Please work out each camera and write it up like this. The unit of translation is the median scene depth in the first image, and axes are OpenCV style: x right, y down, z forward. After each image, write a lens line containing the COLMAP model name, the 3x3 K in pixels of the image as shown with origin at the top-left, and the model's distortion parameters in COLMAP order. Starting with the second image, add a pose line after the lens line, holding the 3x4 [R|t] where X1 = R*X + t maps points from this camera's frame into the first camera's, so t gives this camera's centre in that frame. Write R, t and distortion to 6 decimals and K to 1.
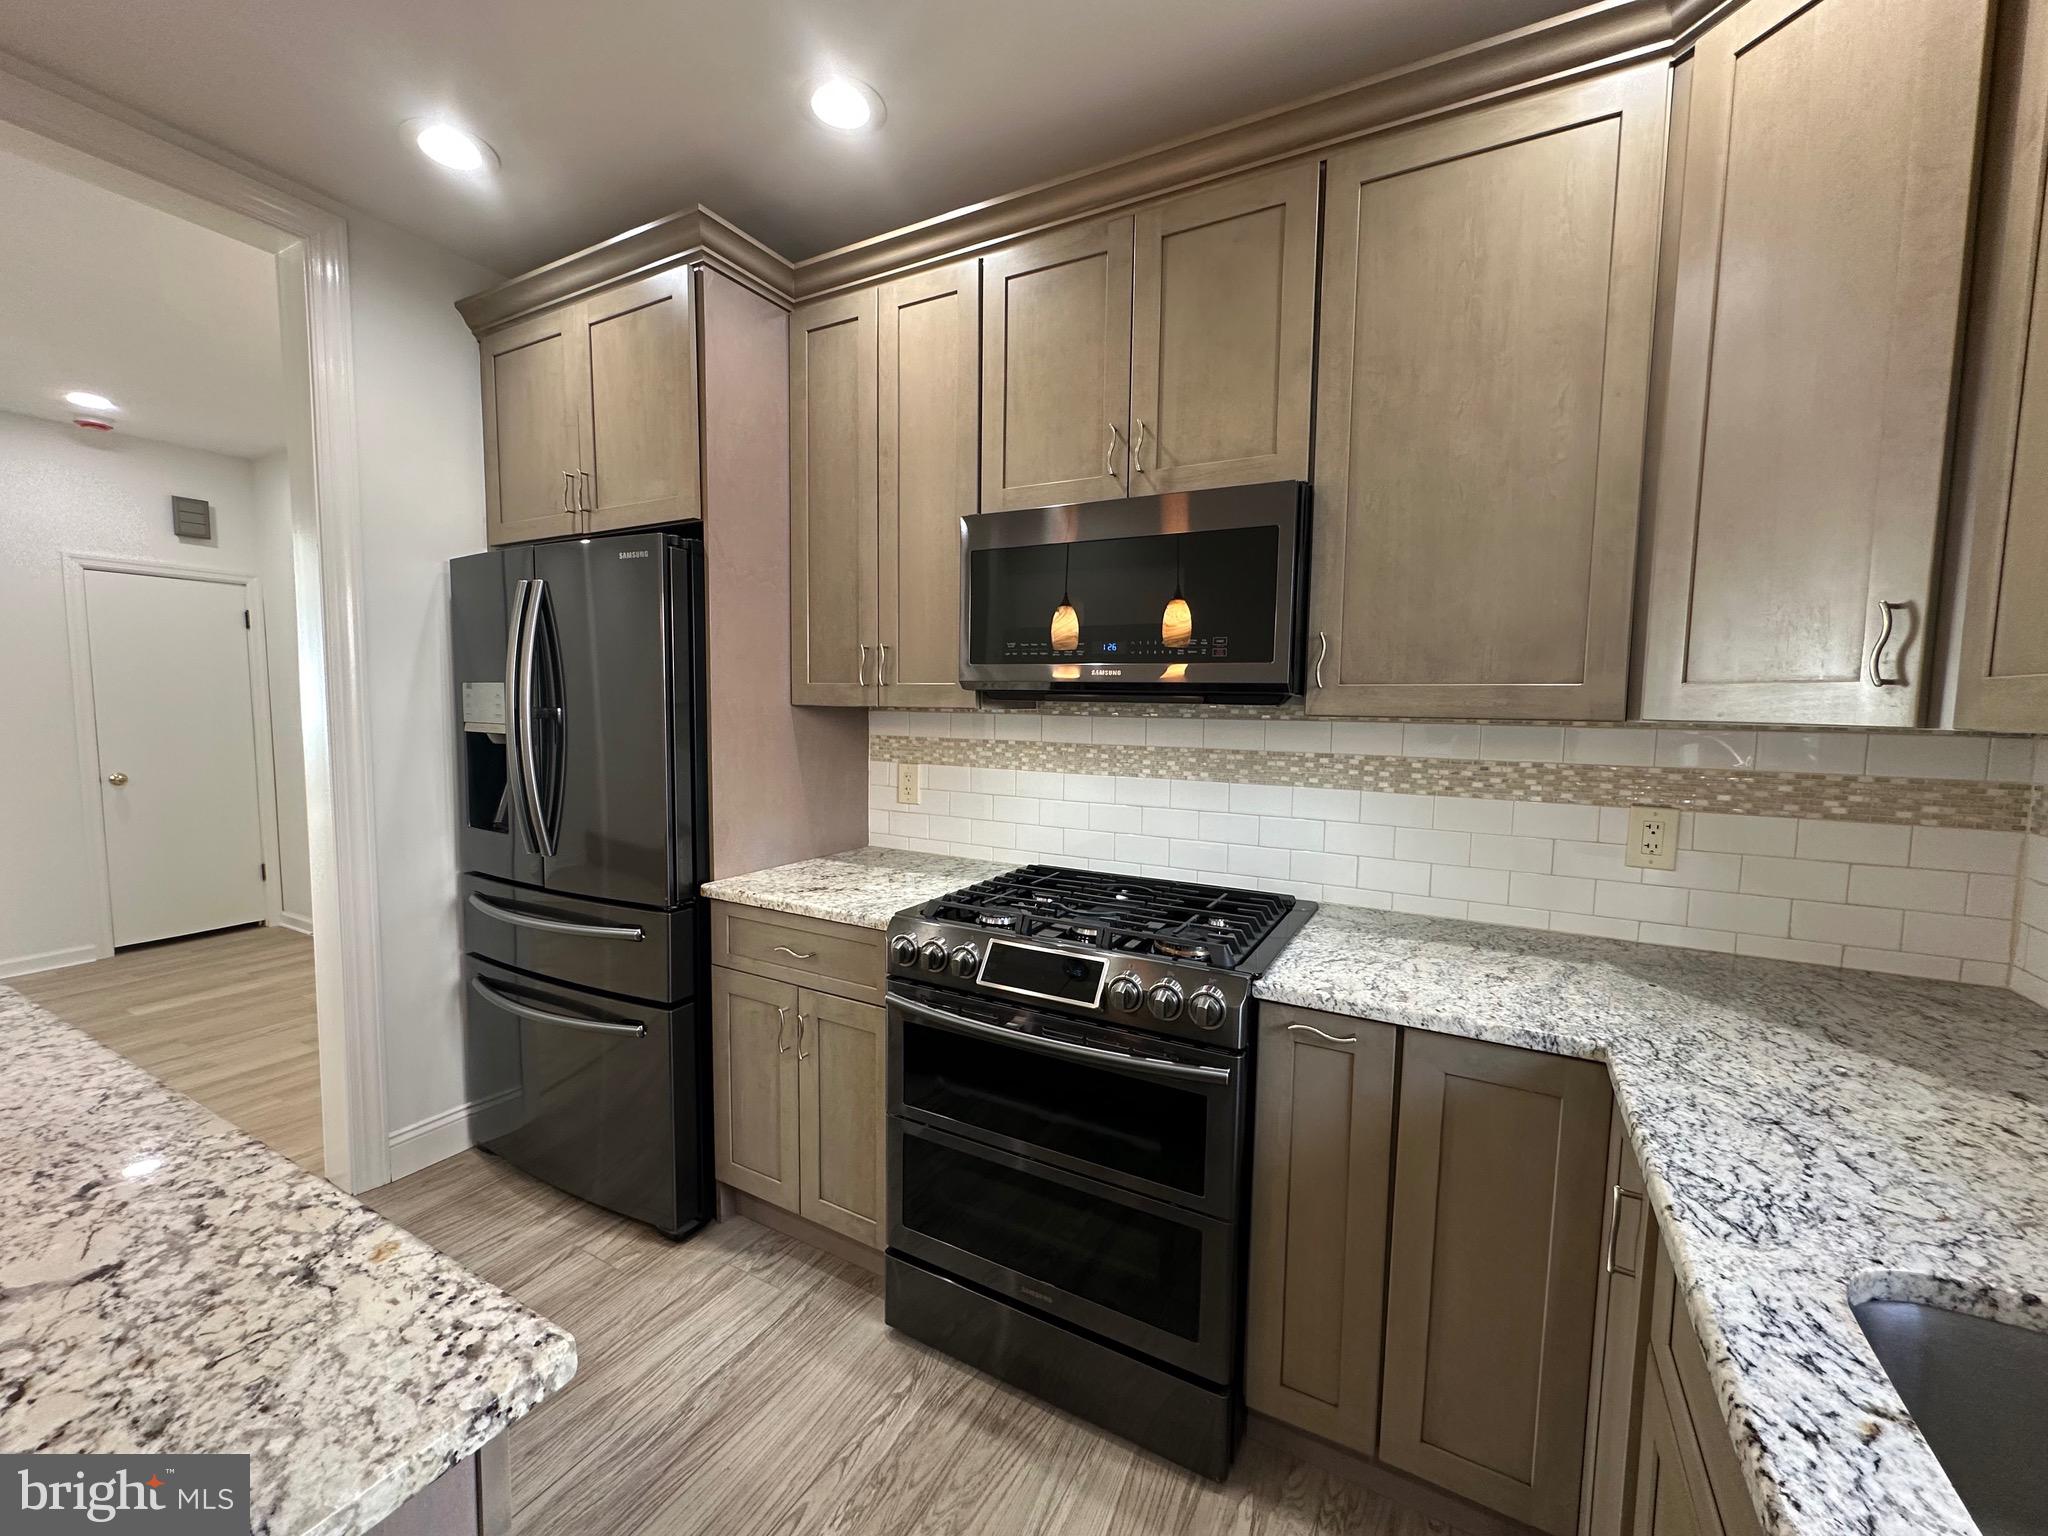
lens RADIAL K [[815.6, 0, 1024.0], [0, 815.6, 768.0], [0, 0, 1]] dist [-0.001695, 0.000457]
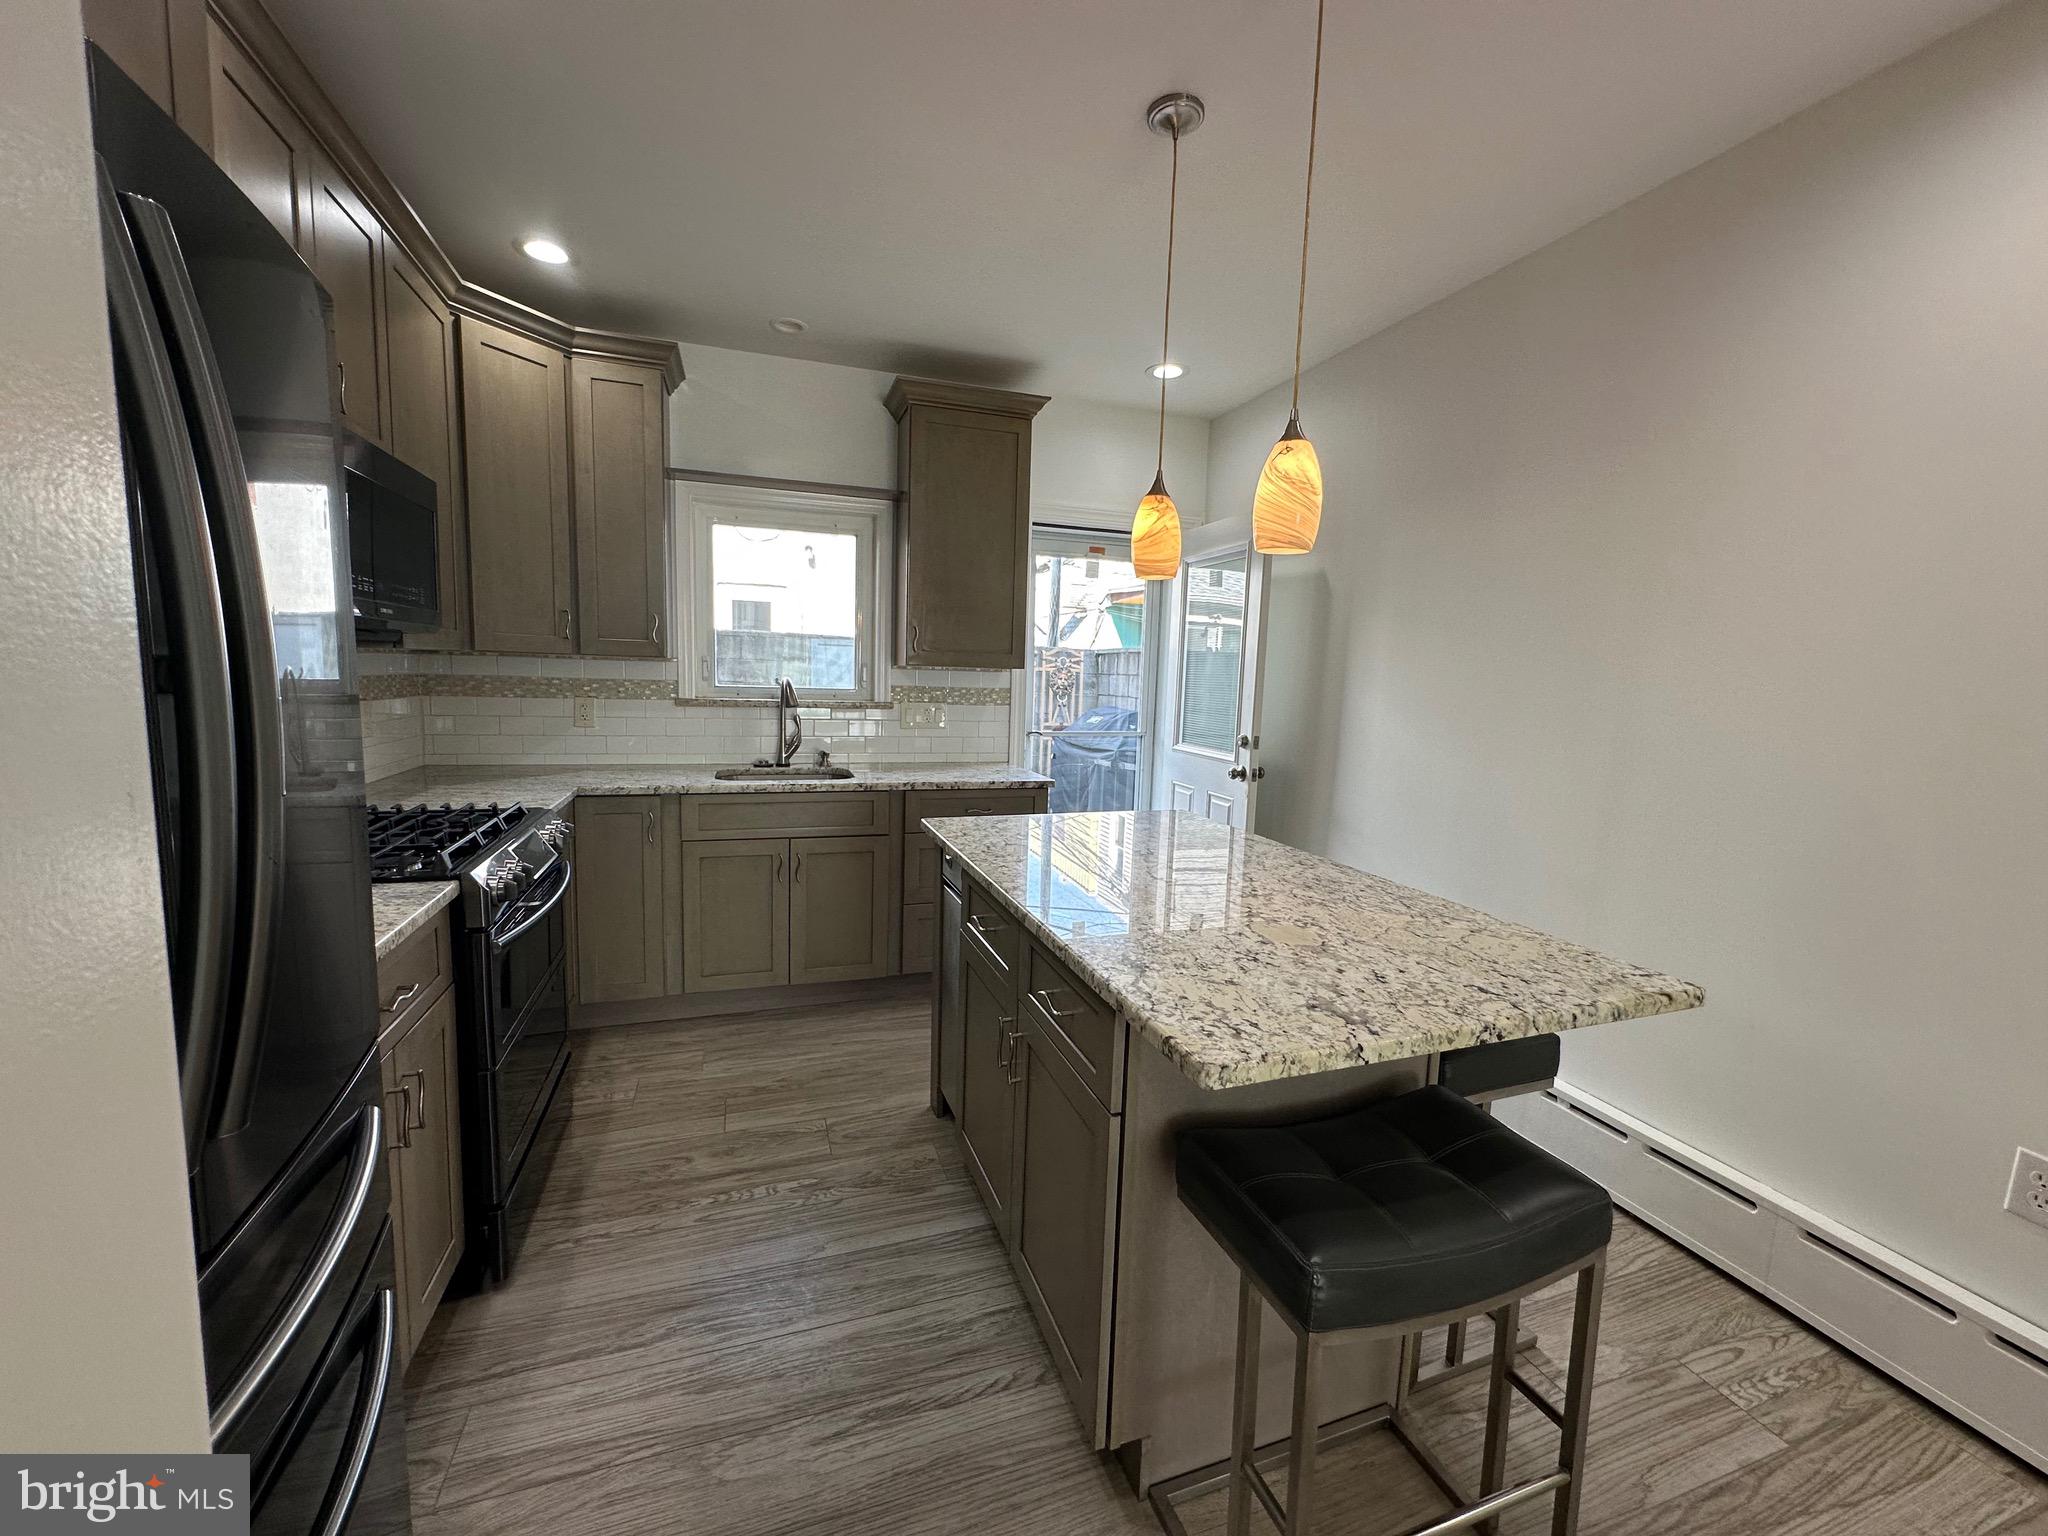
lens RADIAL K [[817.7, 0, 1025.6], [0, 817.7, 766.6], [0, 0, 1]] dist [-0.002954, 0.000709]
pose [[-0.743090, -0.115818, 0.659093, -1.189822], [0.011025, 0.982657, 0.185105, -0.099894], [-0.669100, 0.144816, -0.728926, 1.187029]]
